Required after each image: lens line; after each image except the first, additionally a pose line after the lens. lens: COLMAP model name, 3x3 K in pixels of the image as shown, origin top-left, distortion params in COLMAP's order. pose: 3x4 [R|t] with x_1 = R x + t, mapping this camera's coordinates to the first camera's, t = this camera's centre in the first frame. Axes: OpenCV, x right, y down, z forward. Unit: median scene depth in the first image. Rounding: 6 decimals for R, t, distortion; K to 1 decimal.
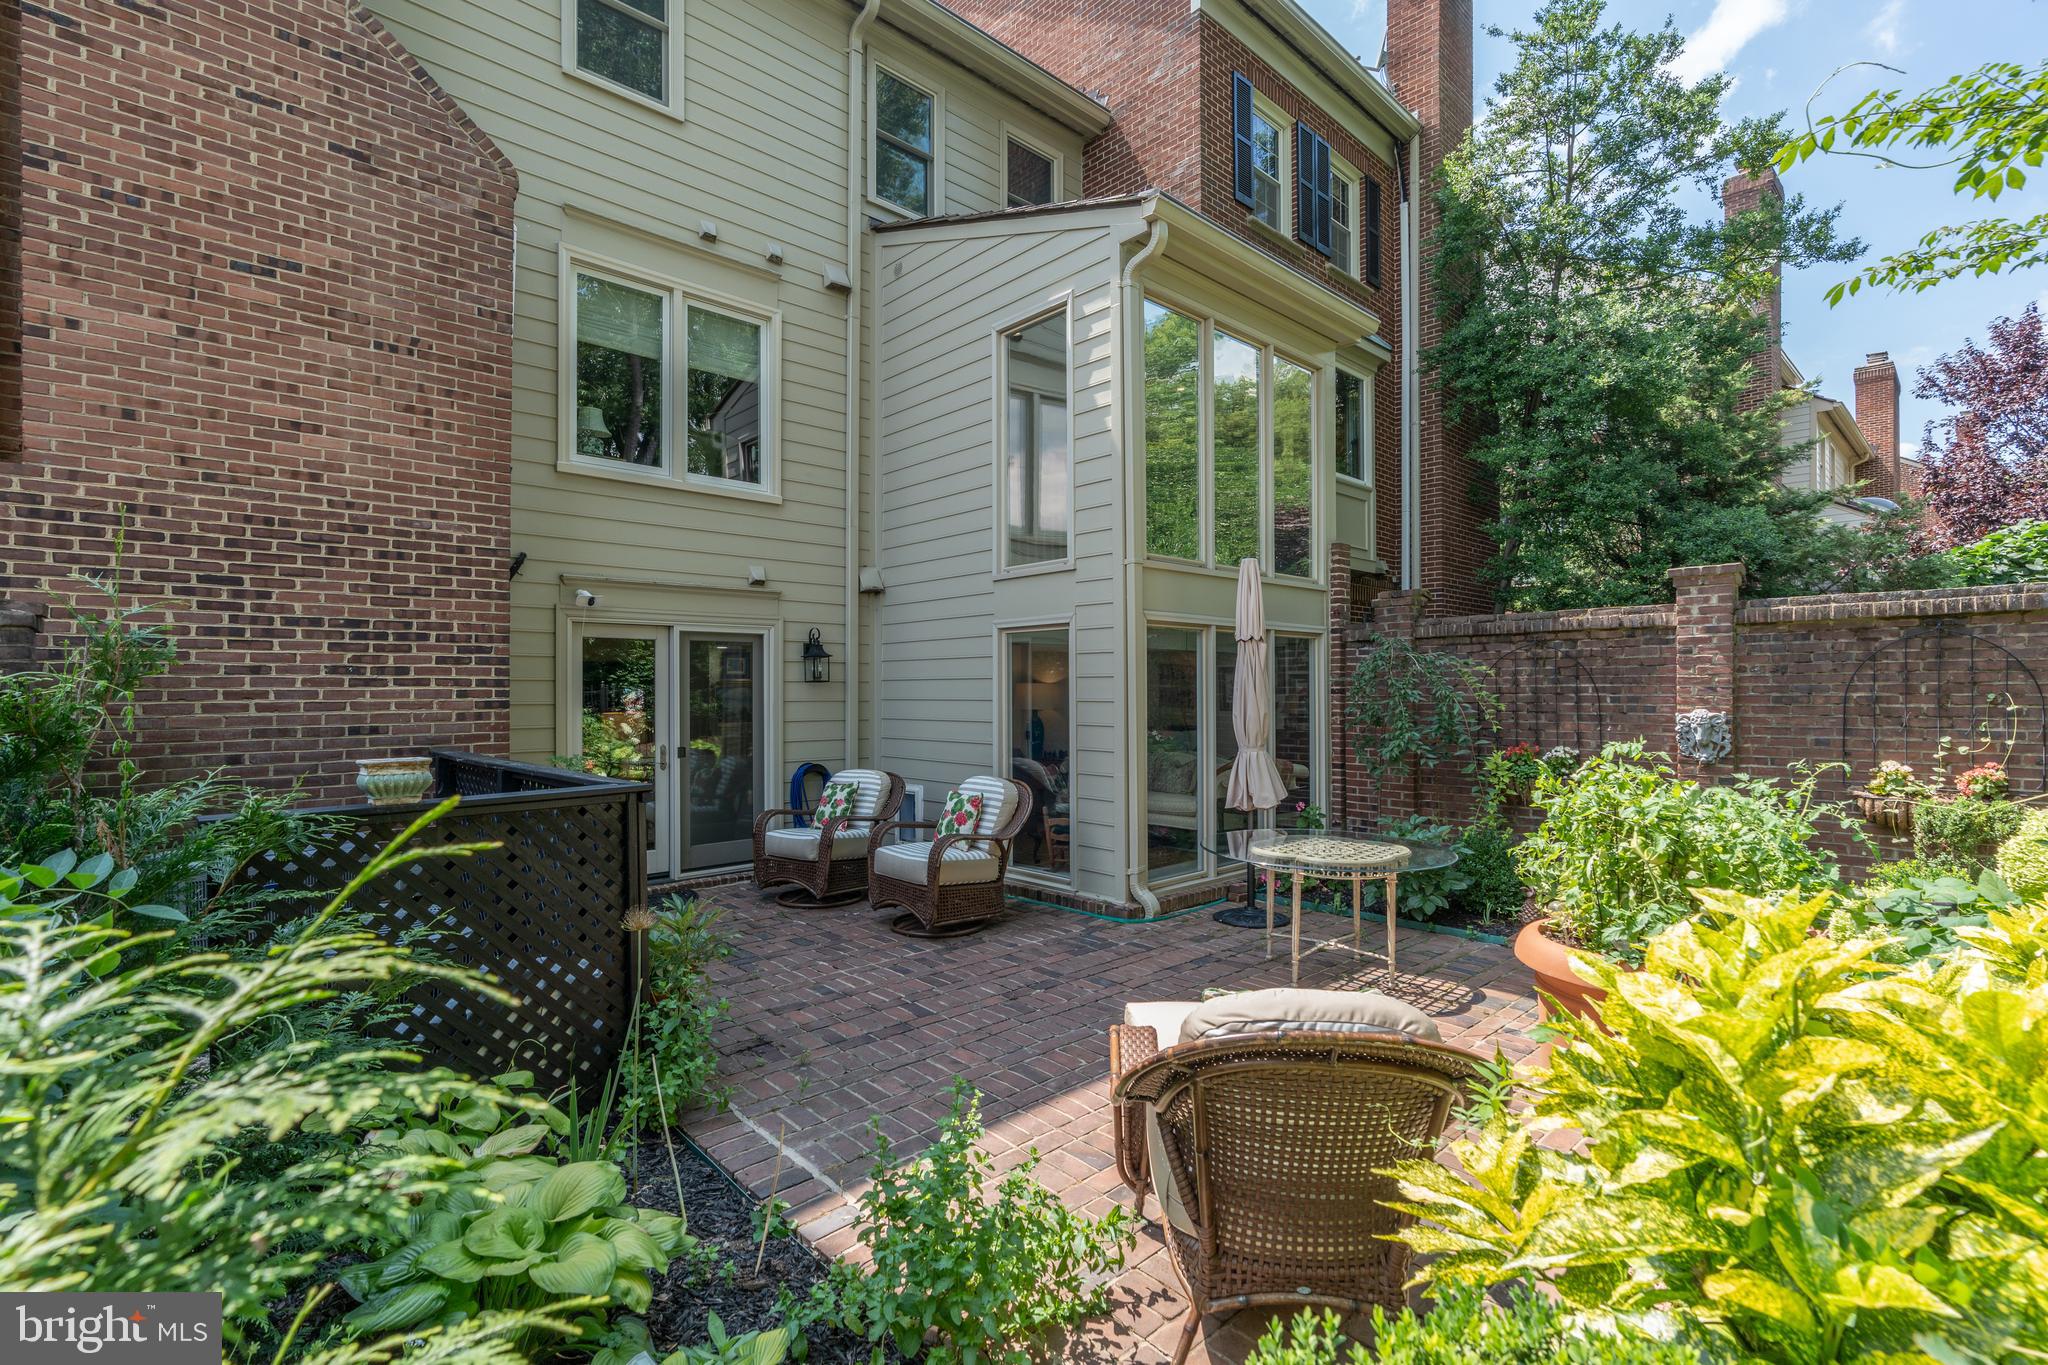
lens RADIAL K [[939.9, 0, 1026.4], [0, 939.9, 685.9], [0, 0, 1]] dist [-0.001970, -0.000144]
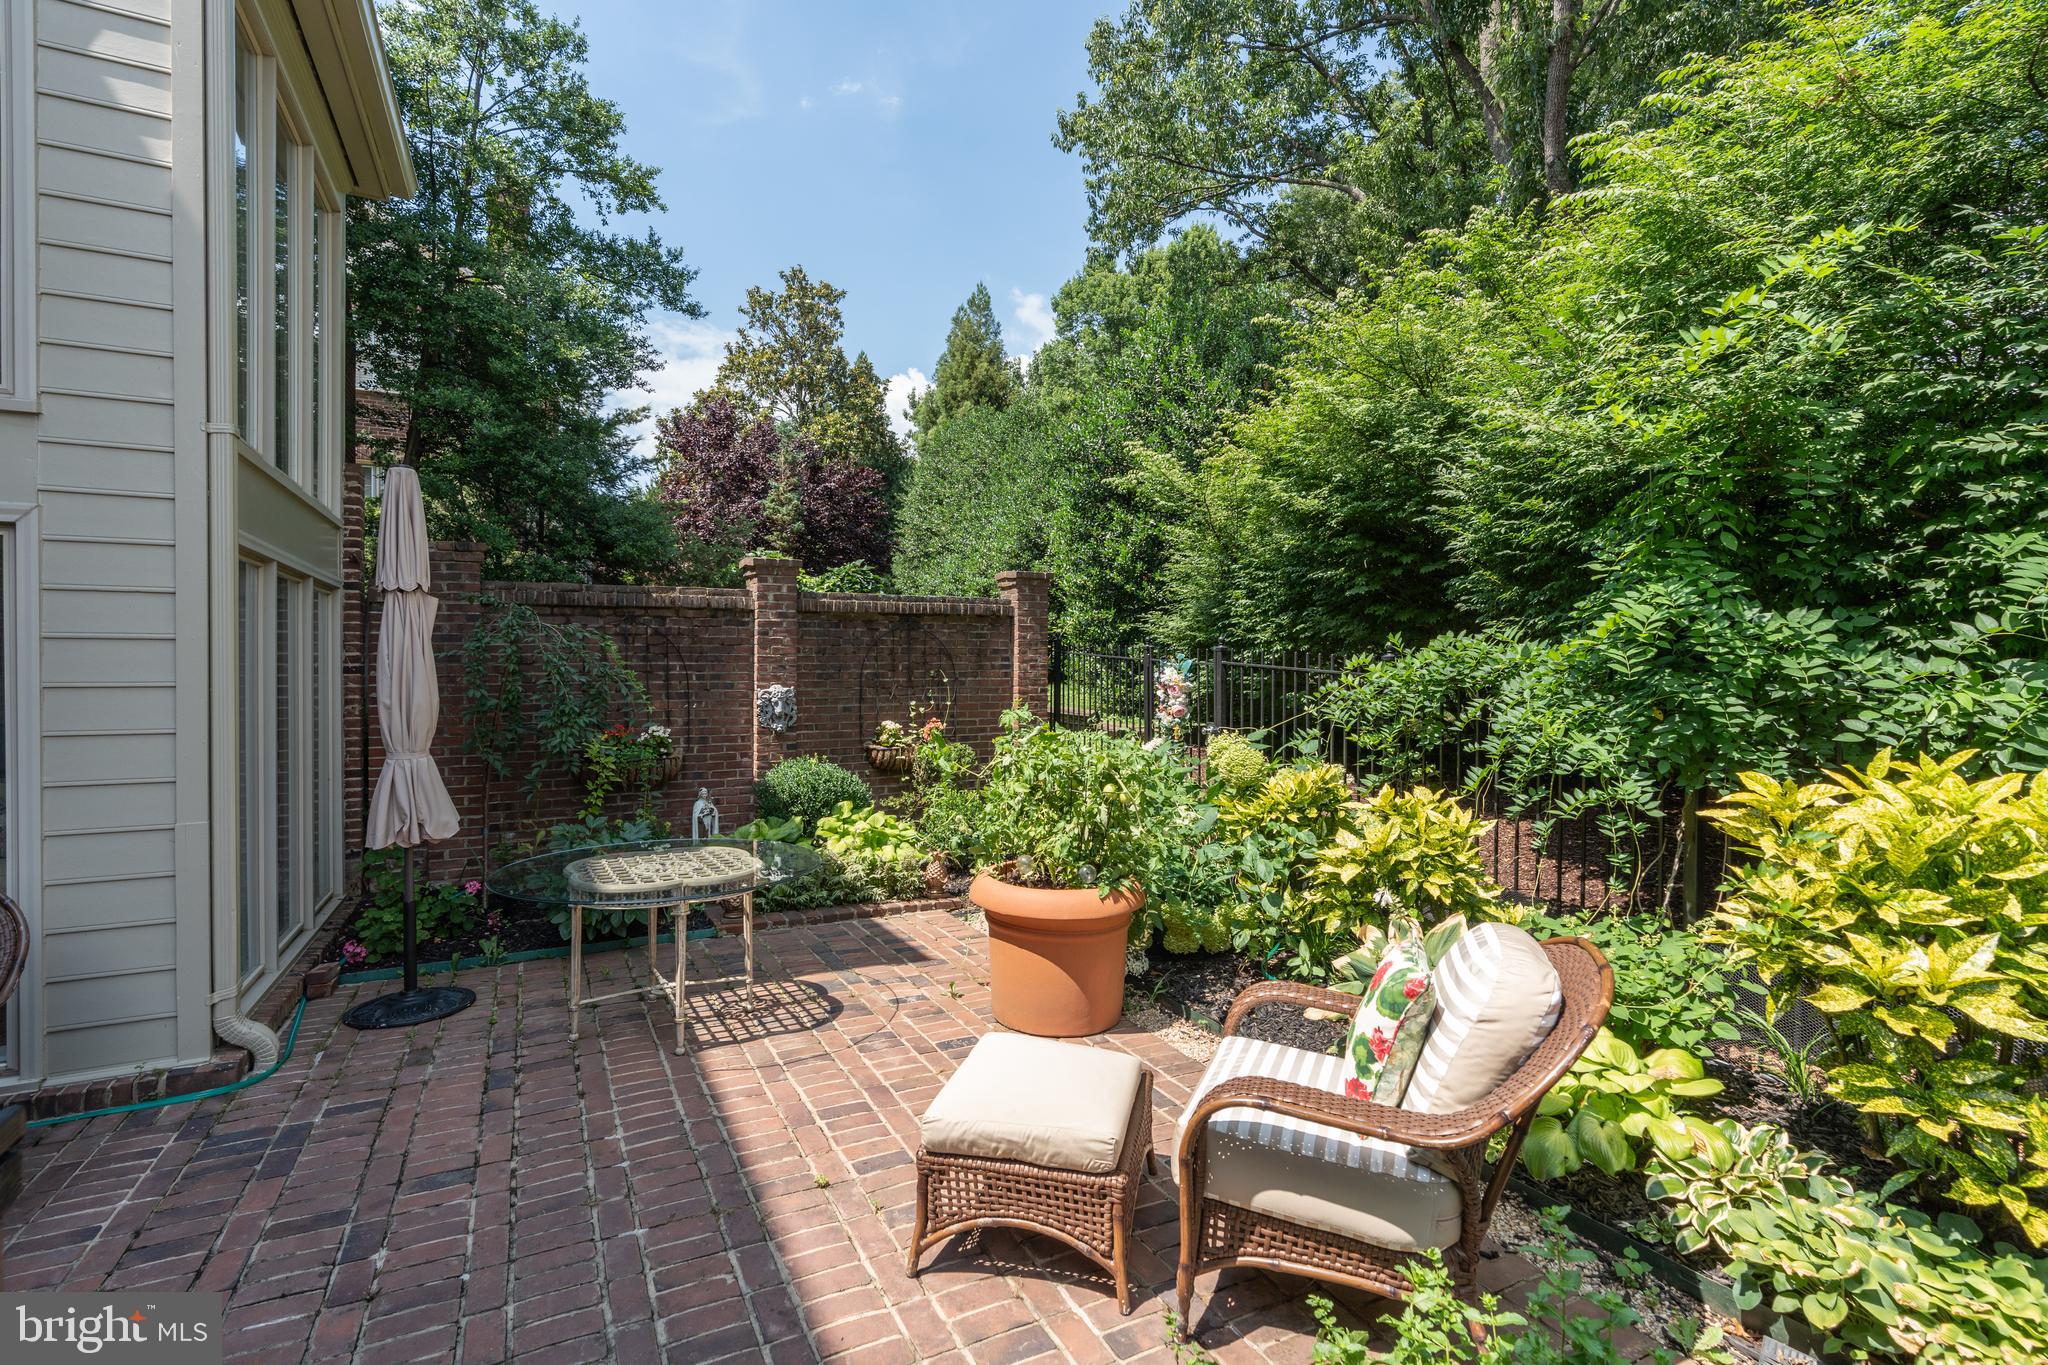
lens RADIAL K [[939.9, 0, 1024.0], [0, 939.9, 672.8], [0, 0, 1]] dist [-0.001970, -0.000144]
pose [[0.276569, -0.000638, 0.960994, -0.344633], [0.000838, 1.000000, 0.000422, 0.012158], [-0.960994, 0.000689, 0.276570, 0.488323]]
